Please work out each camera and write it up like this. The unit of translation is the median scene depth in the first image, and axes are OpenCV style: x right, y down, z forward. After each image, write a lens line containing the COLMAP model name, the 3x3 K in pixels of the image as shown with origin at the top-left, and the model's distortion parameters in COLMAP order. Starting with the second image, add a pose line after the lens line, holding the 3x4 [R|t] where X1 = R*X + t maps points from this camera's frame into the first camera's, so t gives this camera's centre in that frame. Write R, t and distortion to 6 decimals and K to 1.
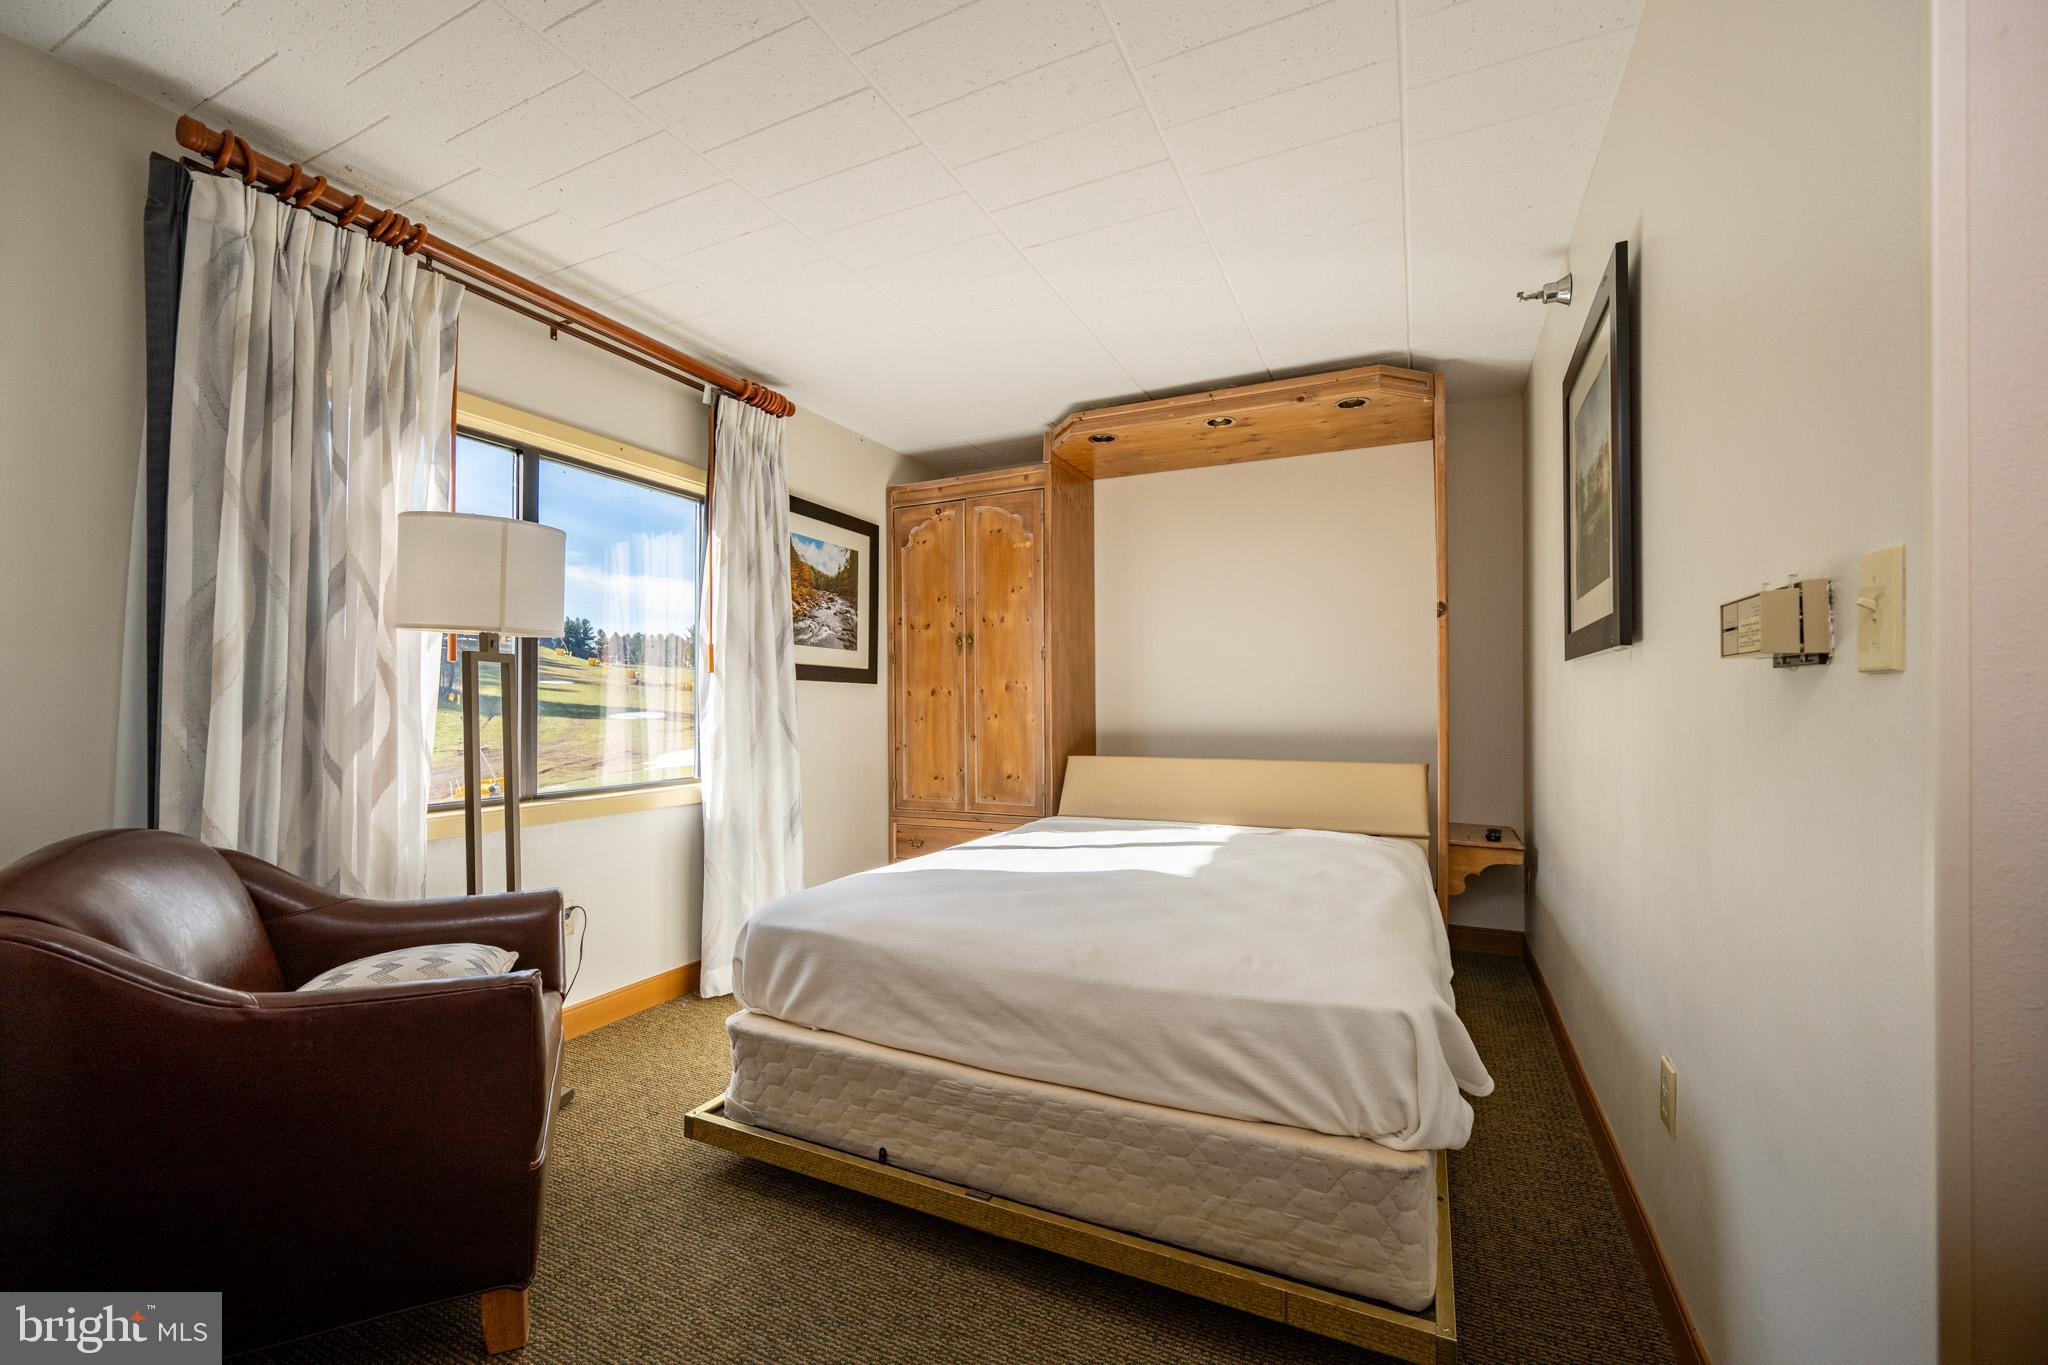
lens RADIAL K [[826.3, 0, 1039.4], [0, 826.3, 693.1], [0, 0, 1]] dist [-0.004784, -0.000583]
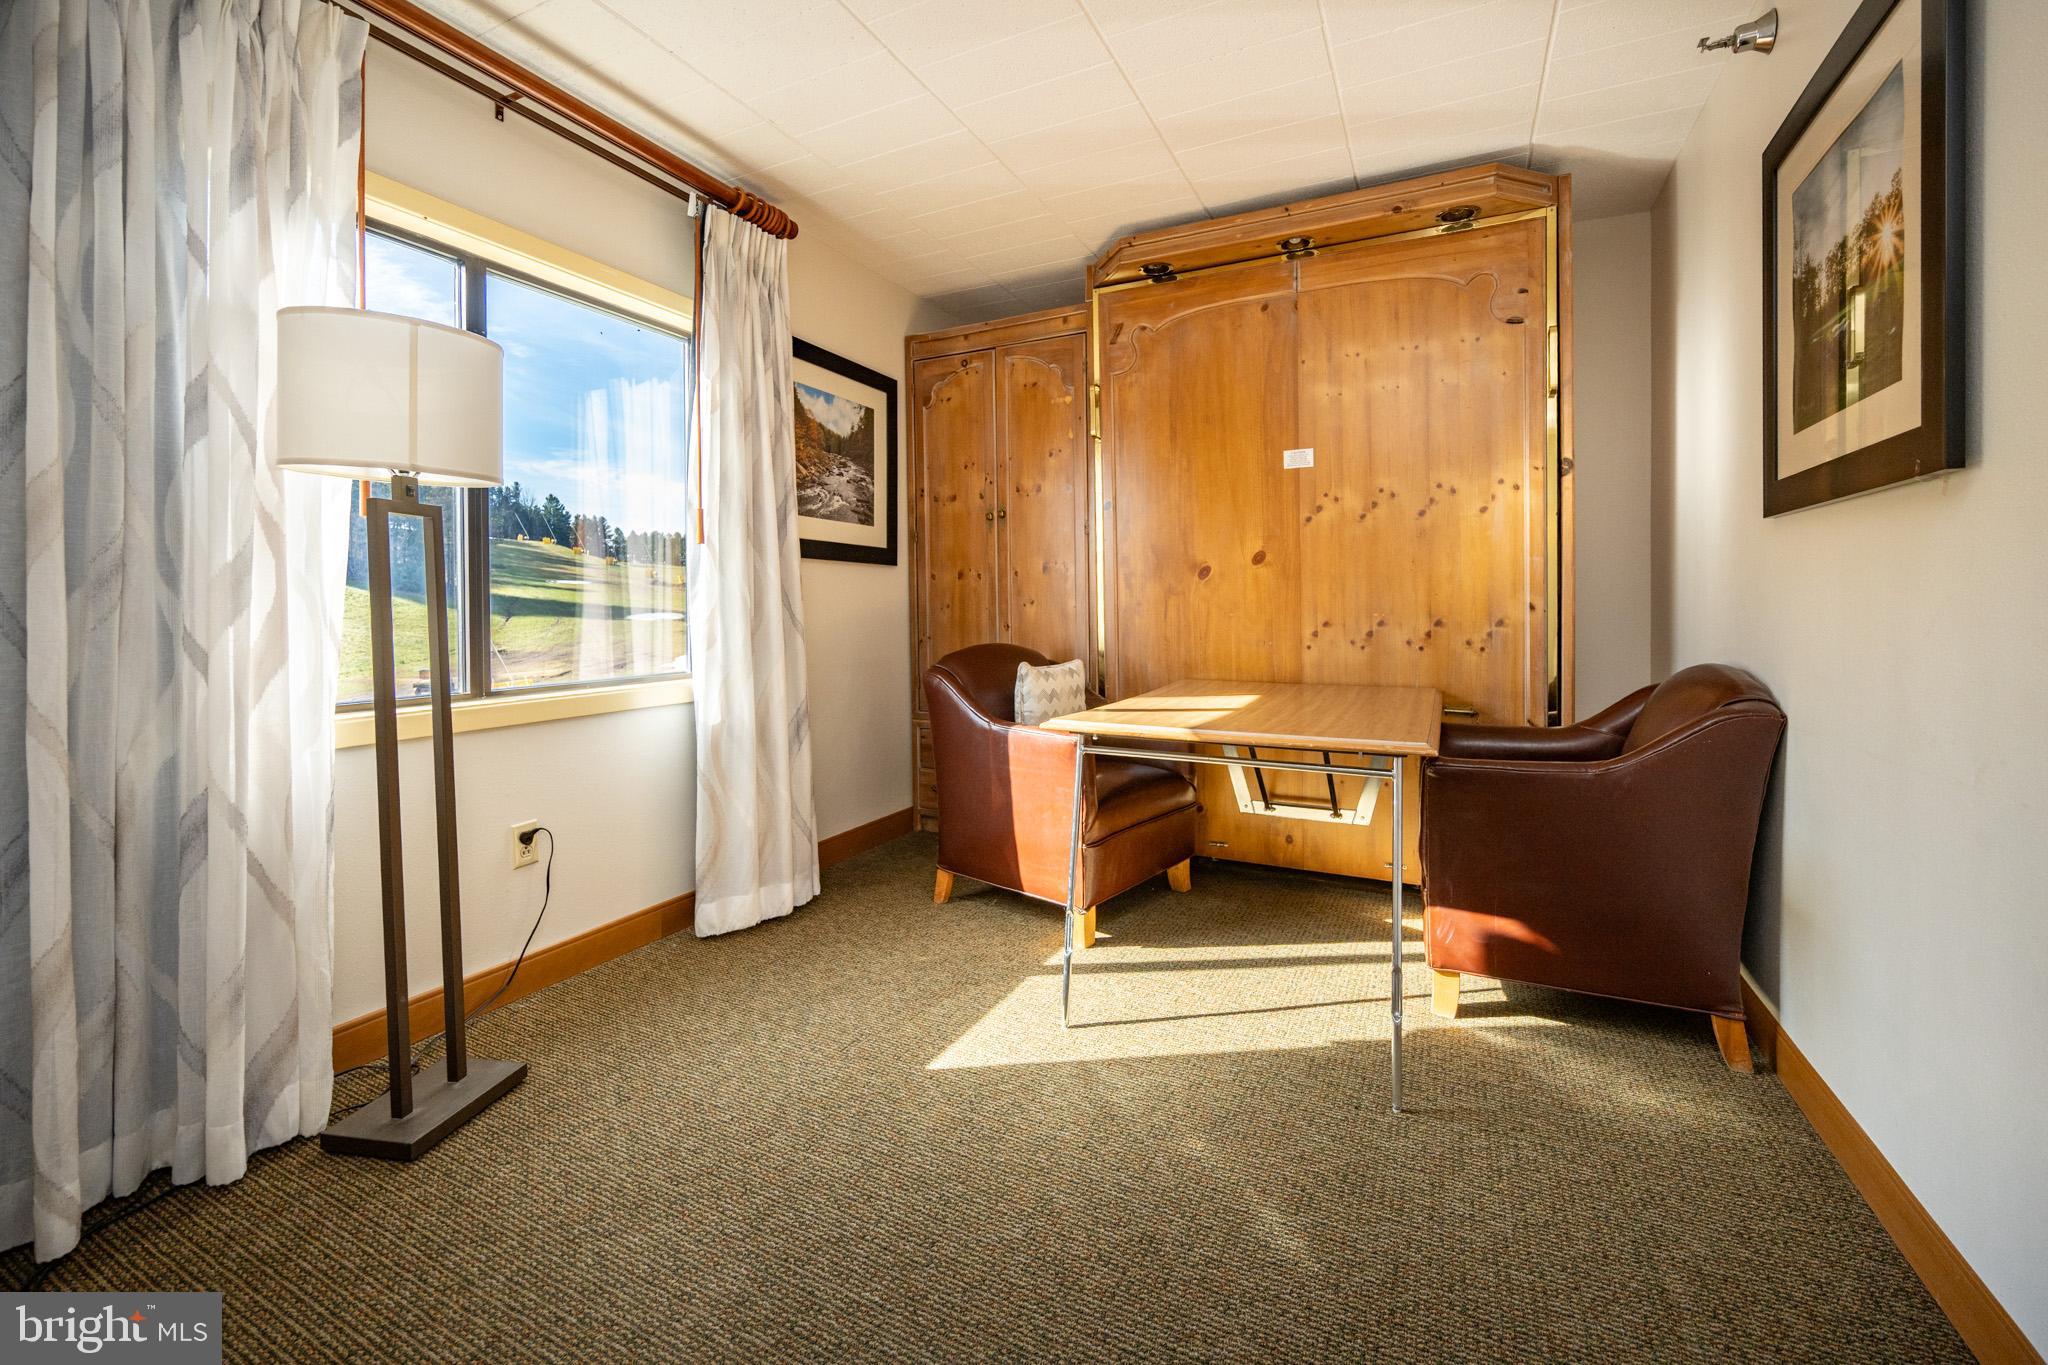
lens RADIAL K [[826.3, 0, 1028.9], [0, 826.3, 618.7], [0, 0, 1]] dist [-0.004784, -0.000583]
pose [[0.999872, 0.001440, -0.015912, -0.053435], [-0.000874, 0.999369, 0.035509, 0.020783], [0.015953, -0.035490, 0.999243, 0.163681]]
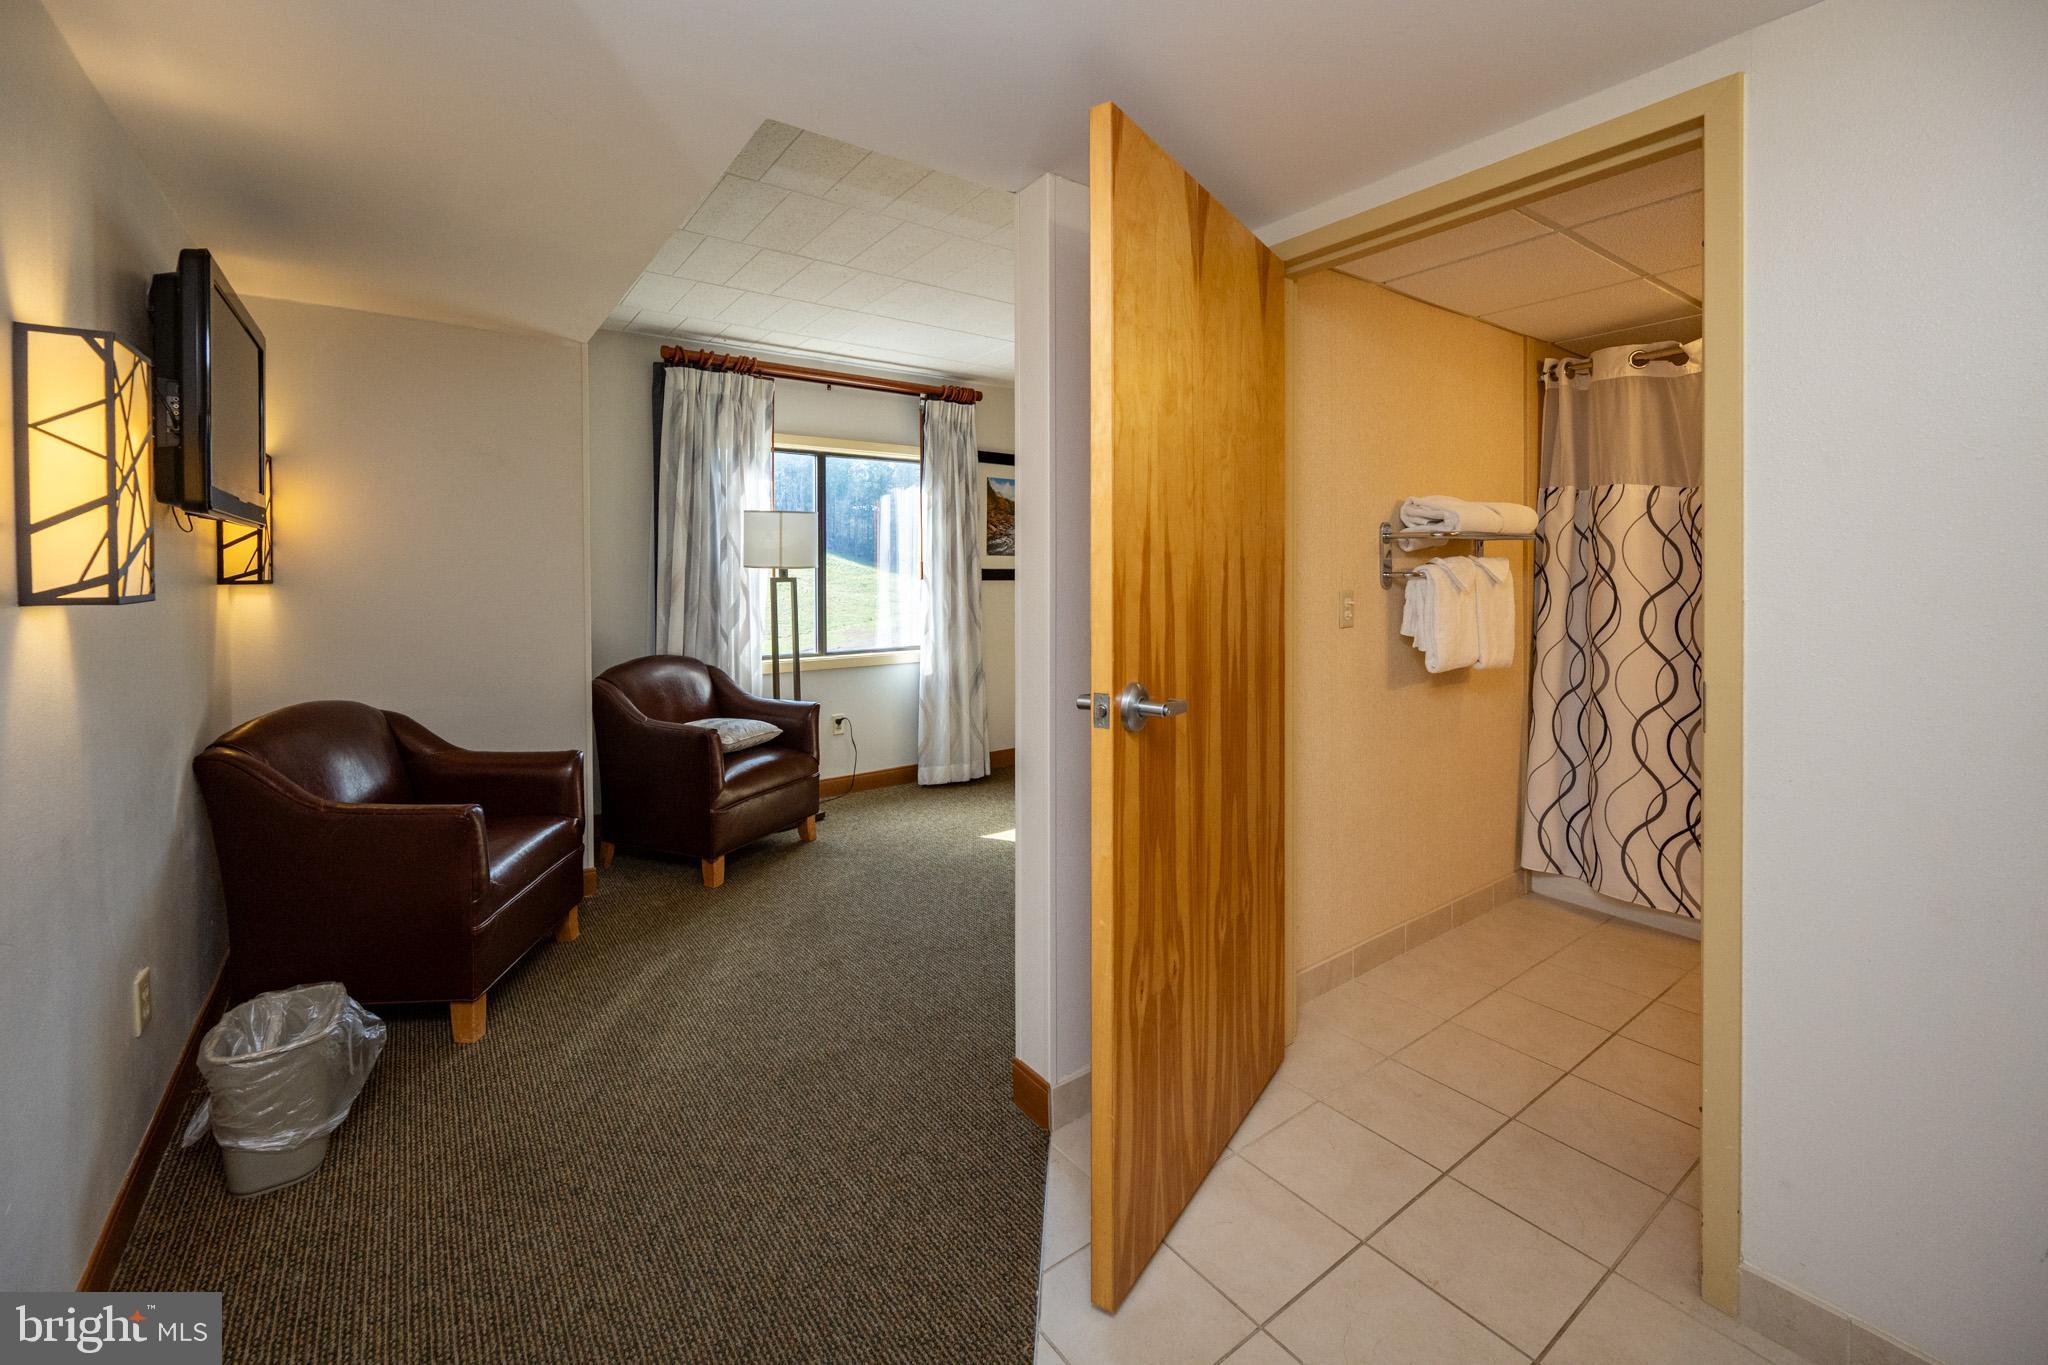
lens RADIAL K [[826.3, 0, 967.6], [0, 826.3, 582.9], [0, 0, 1]] dist [-0.004784, -0.000583]
pose [[0.852711, 0.009428, -0.522298, 0.476114], [0.007320, 0.999523, 0.029994, -0.061992], [0.522332, -0.029399, 0.852235, -0.283285]]
